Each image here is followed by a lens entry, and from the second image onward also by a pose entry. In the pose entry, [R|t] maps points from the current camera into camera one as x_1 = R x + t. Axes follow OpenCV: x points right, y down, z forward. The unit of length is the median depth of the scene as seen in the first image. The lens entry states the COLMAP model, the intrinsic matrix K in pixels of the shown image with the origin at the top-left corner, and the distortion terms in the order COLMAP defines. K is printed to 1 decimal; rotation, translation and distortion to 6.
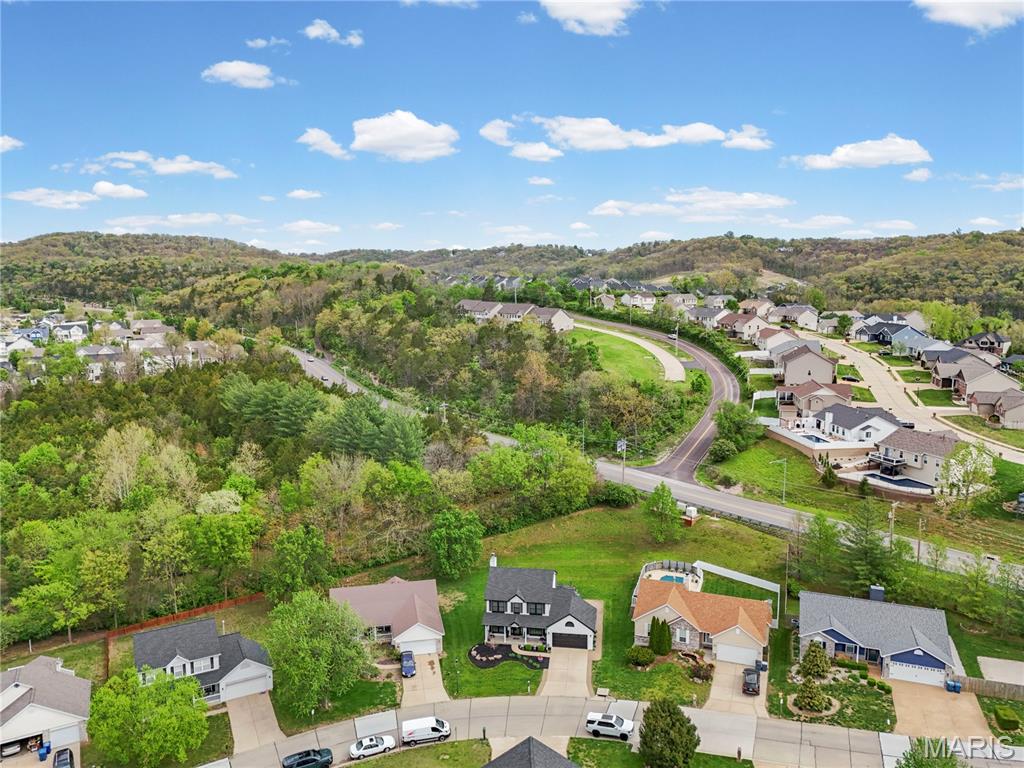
lens RADIAL K [[752.1, 0, 515.1], [0, 752.1, 387.2], [0, 0, 1]] dist [0.068075, -0.053205]
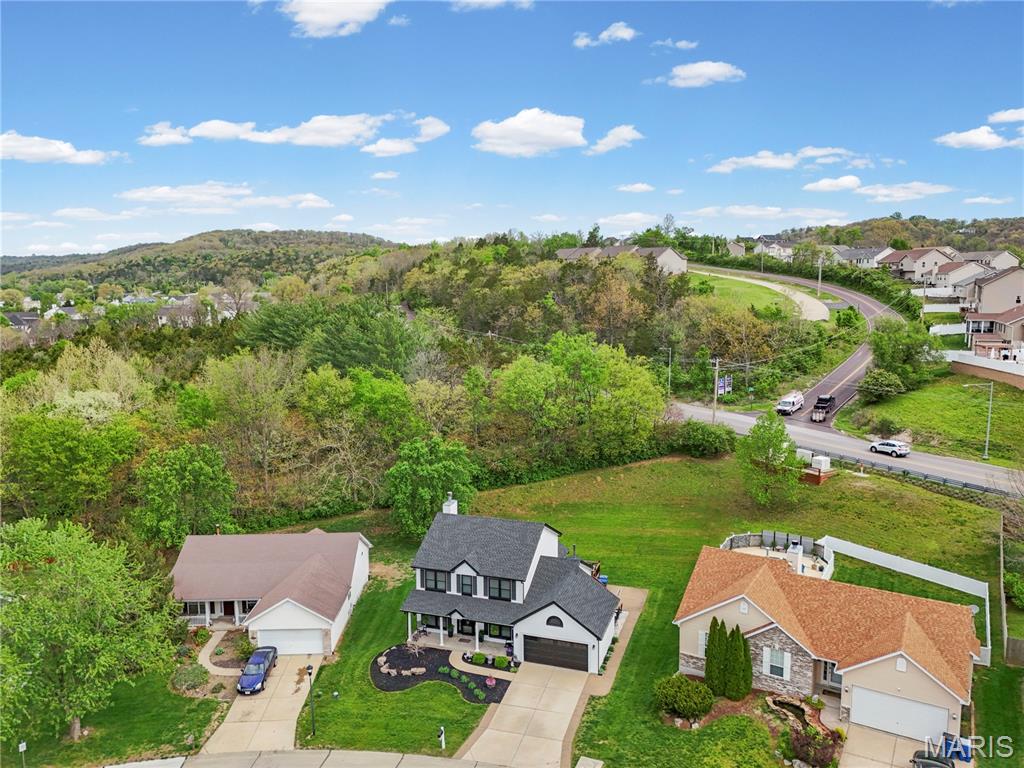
lens RADIAL K [[752.1, 0, 515.1], [0, 752.1, 387.2], [0, 0, 1]] dist [0.068075, -0.053205]
pose [[0.982980, 0.023161, -0.182245, 0.101752], [-0.024395, 0.999692, -0.004536, 0.113788], [0.182084, 0.008905, 0.983243, 0.353263]]
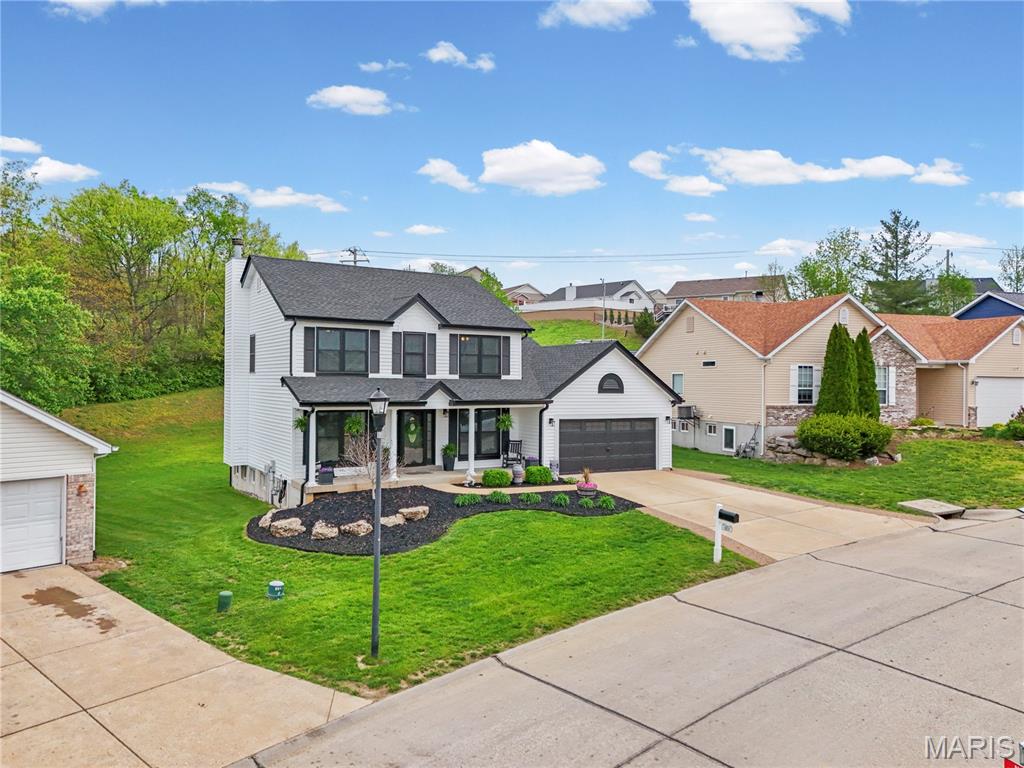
lens RADIAL K [[754.1, 0, 515.1], [0, 754.1, 384.0], [0, 0, 1]] dist [0.073767, -0.066793]
pose [[0.779163, 0.009832, 0.626744, -0.100830], [0.084927, 0.989001, -0.121095, 0.255702], [-0.621041, 0.147580, 0.769758, 0.595294]]
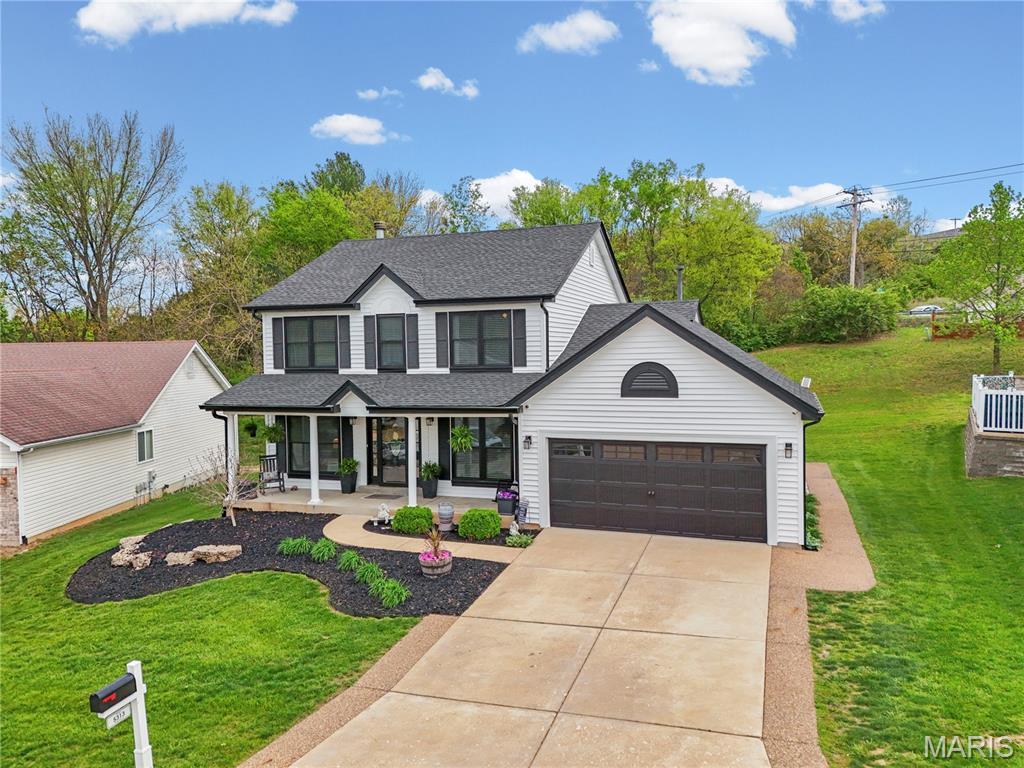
lens RADIAL K [[752.1, 0, 515.1], [0, 752.1, 387.2], [0, 0, 1]] dist [0.068075, -0.053205]
pose [[0.976922, -0.002188, -0.213583, 0.058207], [-0.020990, 0.994124, -0.106189, 0.246514], [0.212561, 0.108222, 0.971136, 0.620602]]
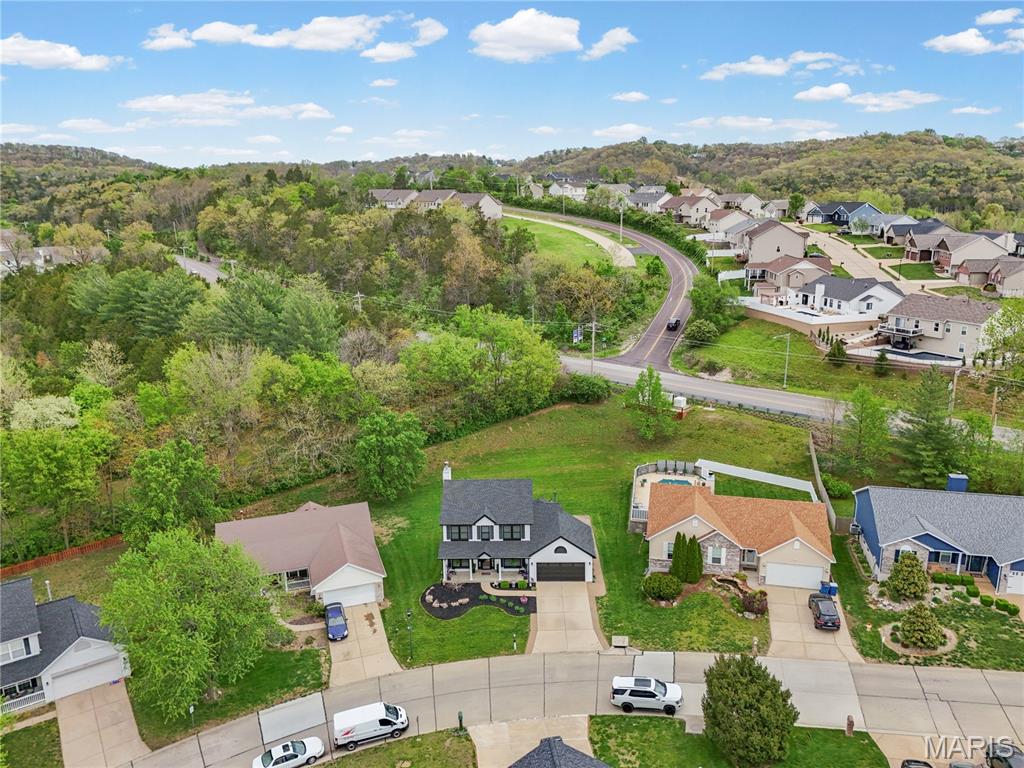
lens RADIAL K [[754.1, 0, 515.1], [0, 754.1, 384.0], [0, 0, 1]] dist [0.073767, -0.066793]
pose [[0.992483, -0.041930, 0.114978, -0.035615], [0.030528, 0.994600, 0.099187, 0.060451], [-0.118516, -0.094931, 0.988404, 0.225054]]
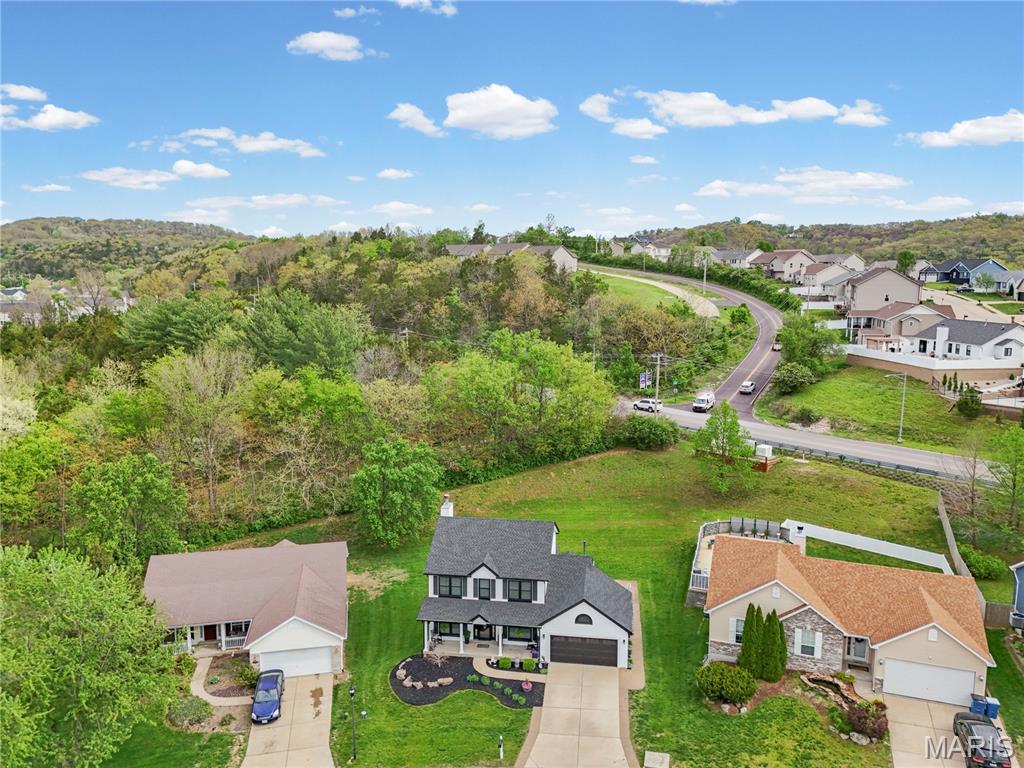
lens RADIAL K [[752.1, 0, 515.1], [0, 752.1, 387.2], [0, 0, 1]] dist [0.068075, -0.053205]
pose [[0.999984, 0.004939, 0.002732, 0.016559], [-0.004931, 0.999984, -0.002937, 0.114284], [-0.002746, 0.002923, 0.999992, 0.352455]]
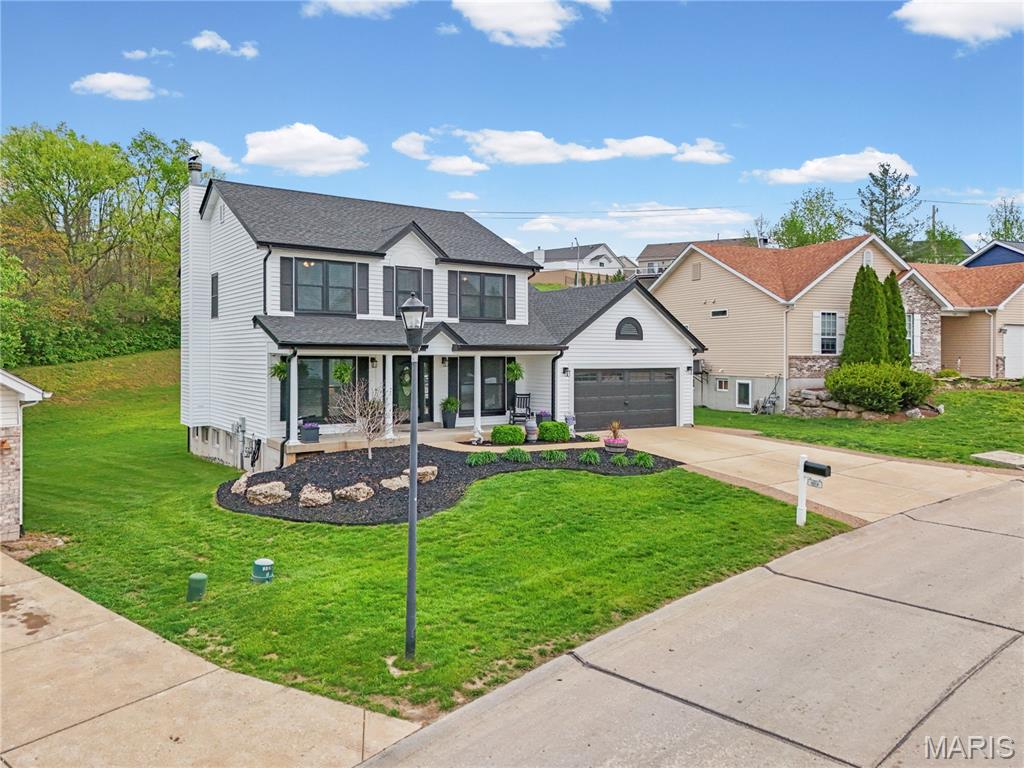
lens RADIAL K [[758.5, 0, 514.5], [0, 758.5, 357.7], [0, 0, 1]] dist [0.068965, -0.063604]
pose [[0.742070, 0.004048, 0.670310, -0.094506], [0.098324, 0.988508, -0.114820, 0.258211], [-0.663072, 0.151112, 0.733145, 0.623469]]
